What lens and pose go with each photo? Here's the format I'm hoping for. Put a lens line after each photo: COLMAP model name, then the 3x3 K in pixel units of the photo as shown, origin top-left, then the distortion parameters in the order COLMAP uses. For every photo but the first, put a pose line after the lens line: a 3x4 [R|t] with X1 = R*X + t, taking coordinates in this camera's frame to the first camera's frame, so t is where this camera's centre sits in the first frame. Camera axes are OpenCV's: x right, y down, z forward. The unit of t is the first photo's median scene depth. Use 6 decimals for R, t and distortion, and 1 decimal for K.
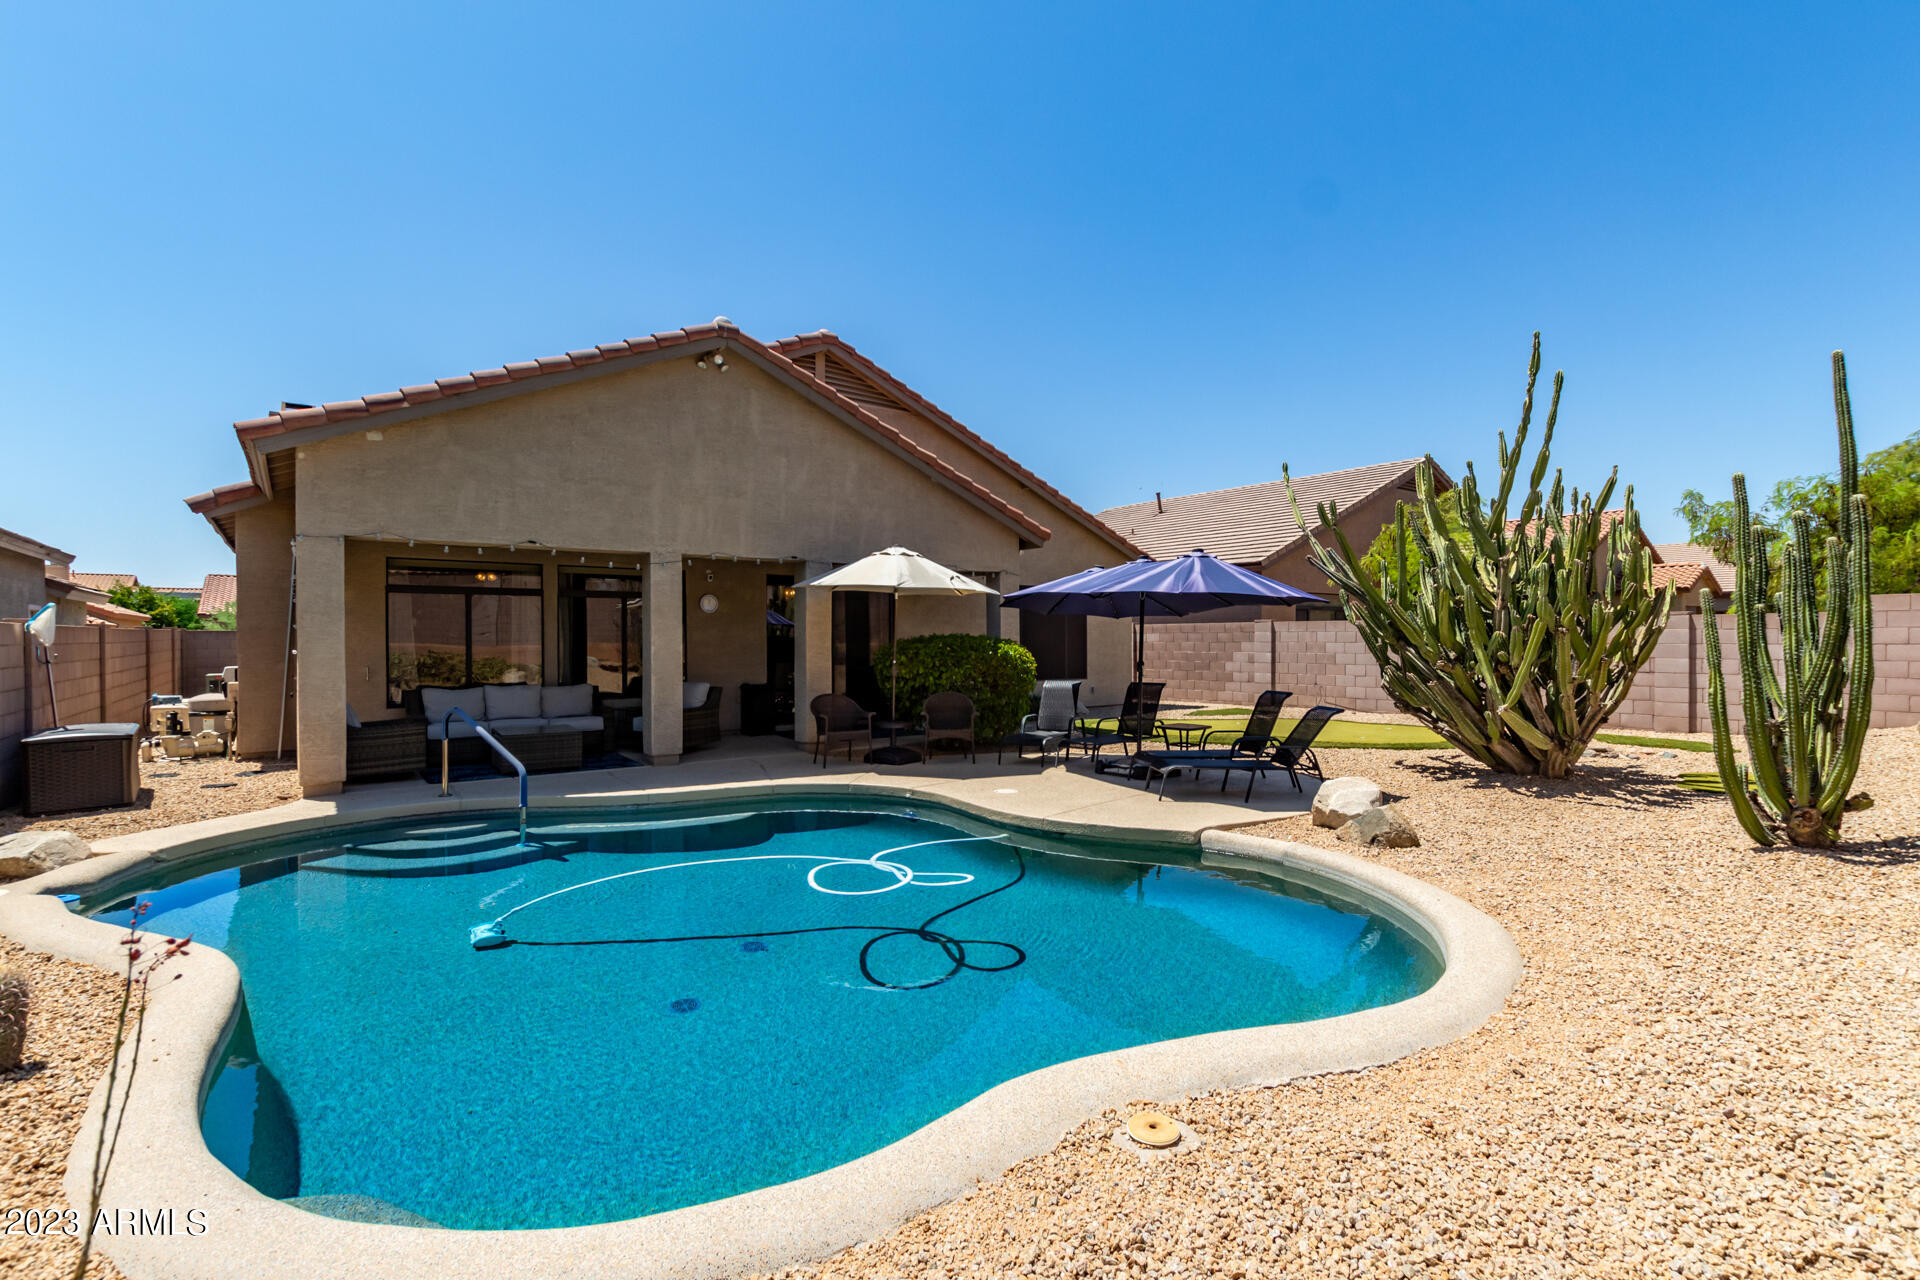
lens RADIAL K [[879.5, 0, 978.0], [0, 879.5, 633.4], [0, 0, 1]] dist [0.004841, -0.001118]
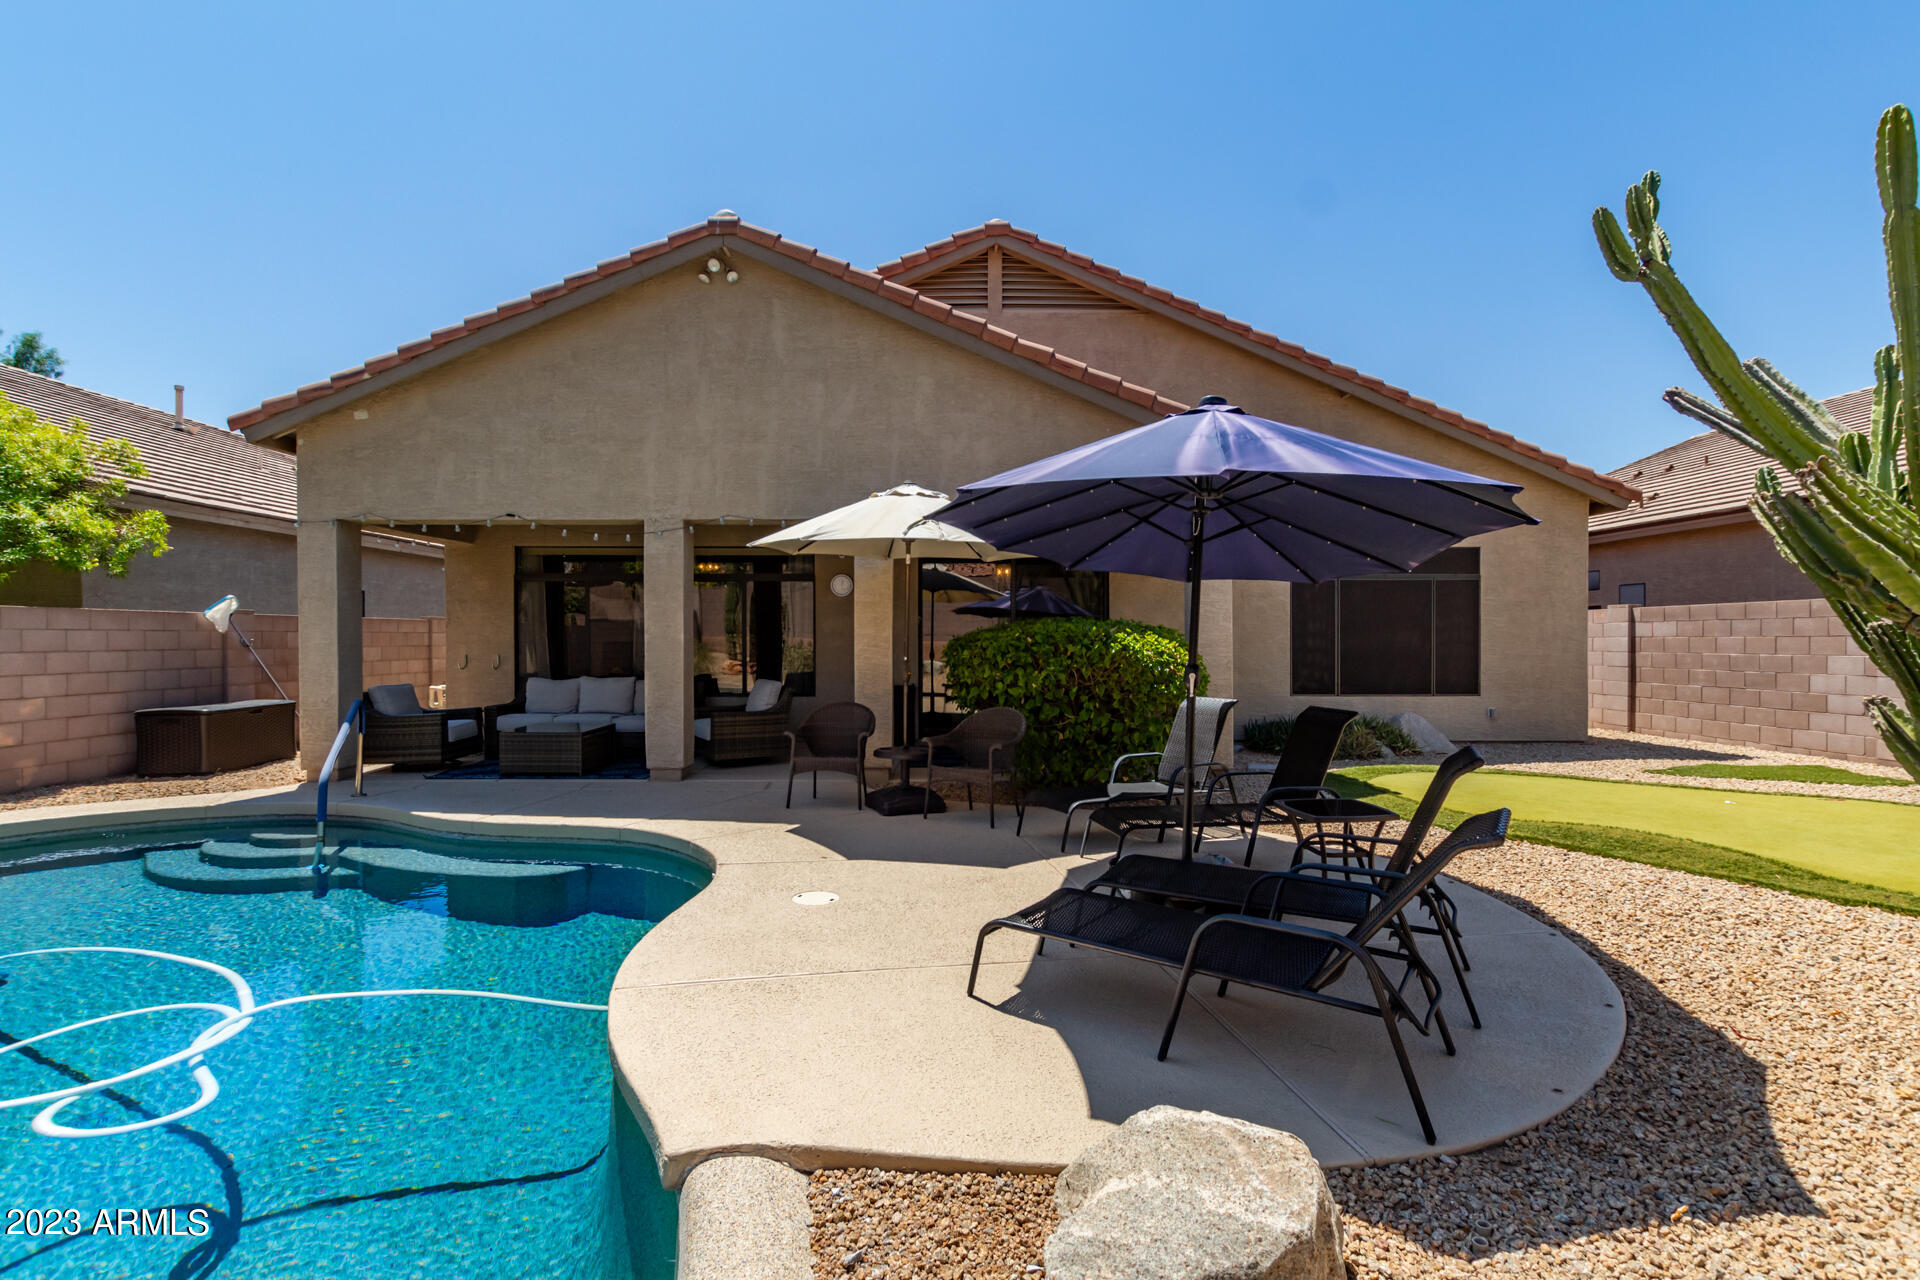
lens RADIAL K [[879.5, 0, 981.6], [0, 879.5, 639.1], [0, 0, 1]] dist [0.004841, -0.001118]
pose [[0.801892, 0.001909, -0.597466, 0.360149], [0.001322, 0.999987, 0.004970, 0.015019], [0.597468, -0.004775, 0.801879, 0.516726]]
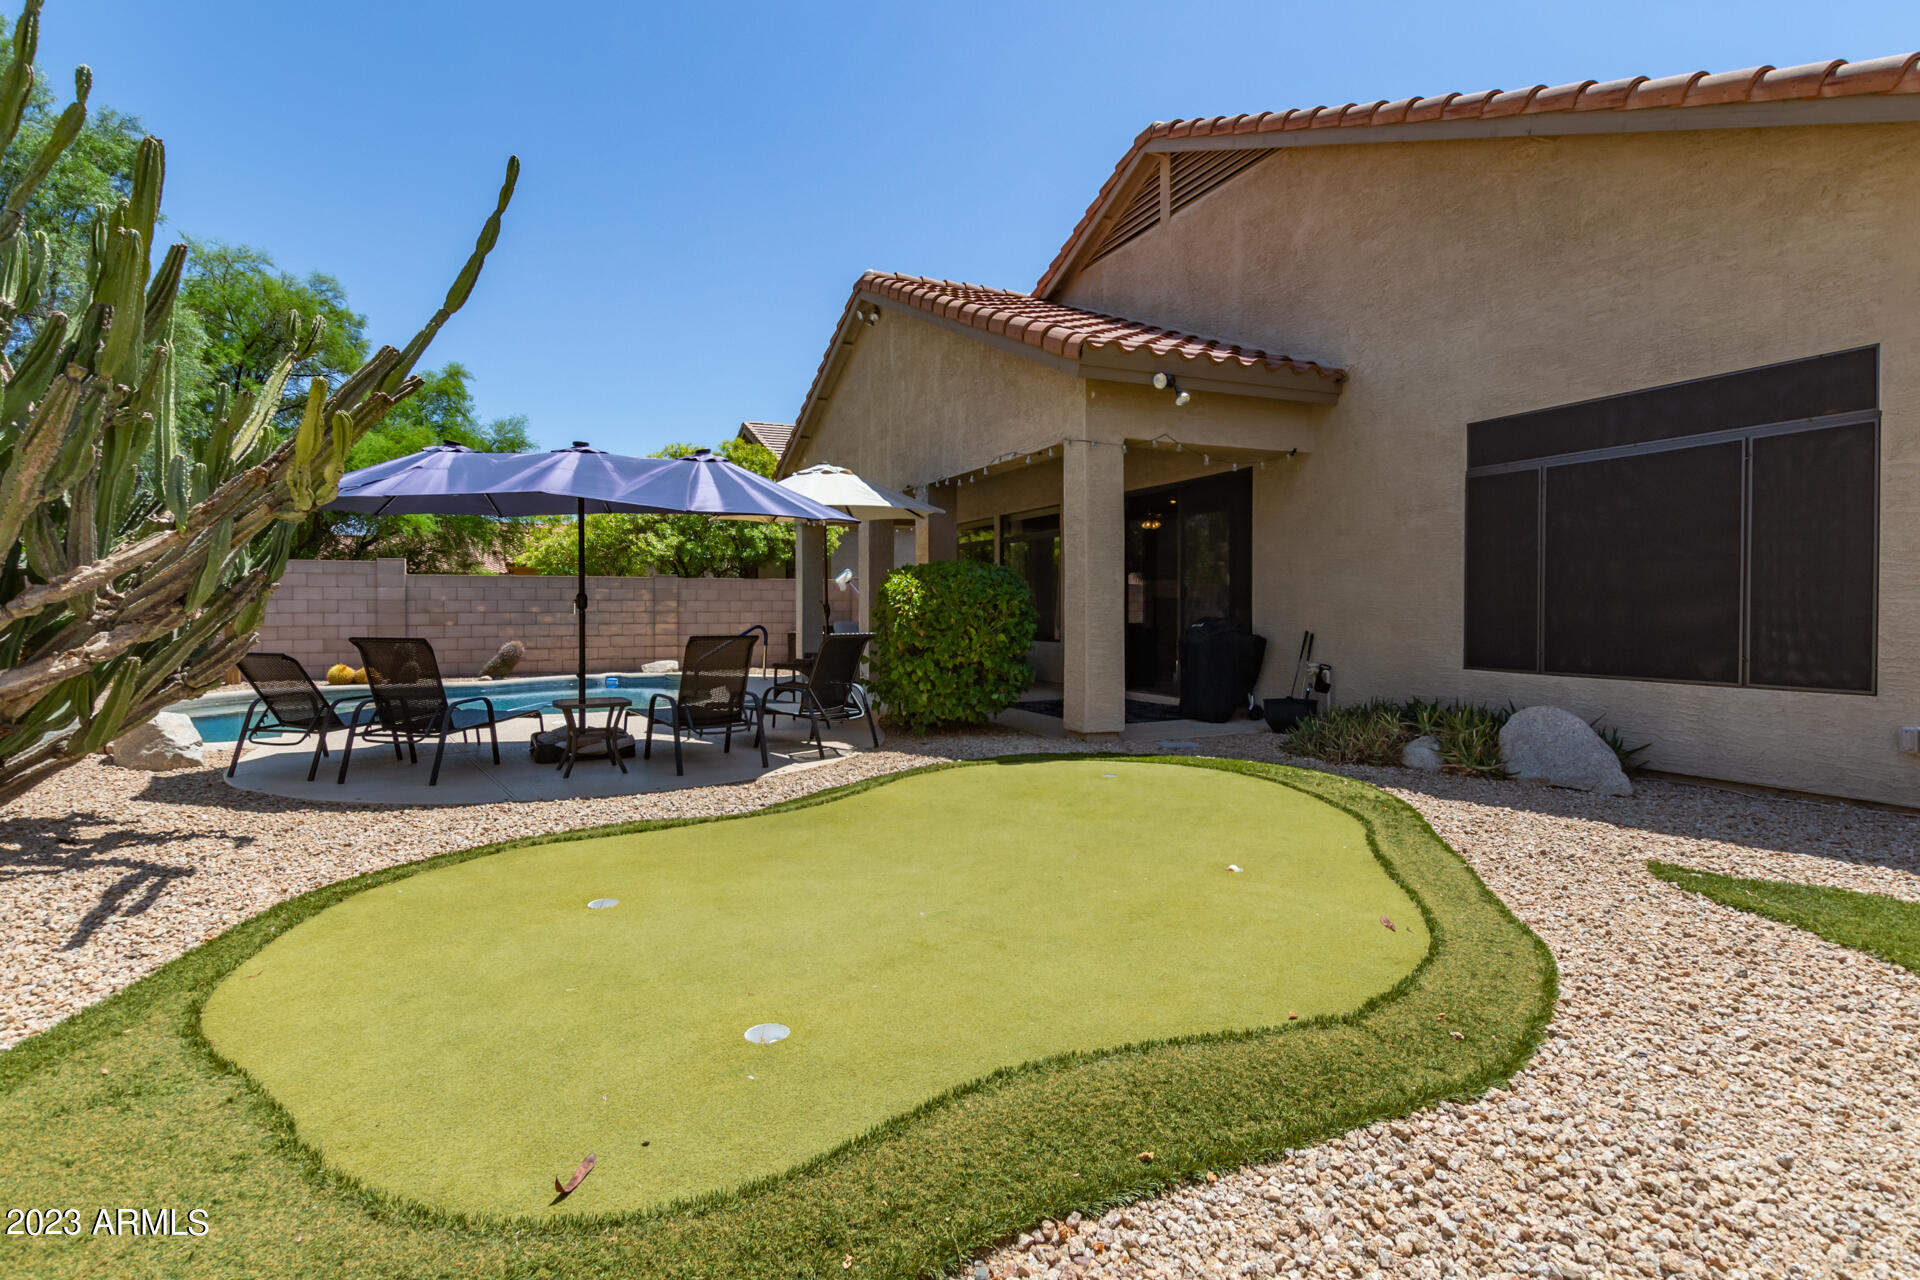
lens RADIAL K [[879.5, 0, 942.5], [0, 879.5, 636.2], [0, 0, 1]] dist [0.004841, -0.001118]
pose [[-0.223761, 0.027268, -0.974263, 0.733422], [0.000044, 0.999609, 0.027967, 0.047973], [0.974644, 0.006215, -0.223675, 1.339449]]
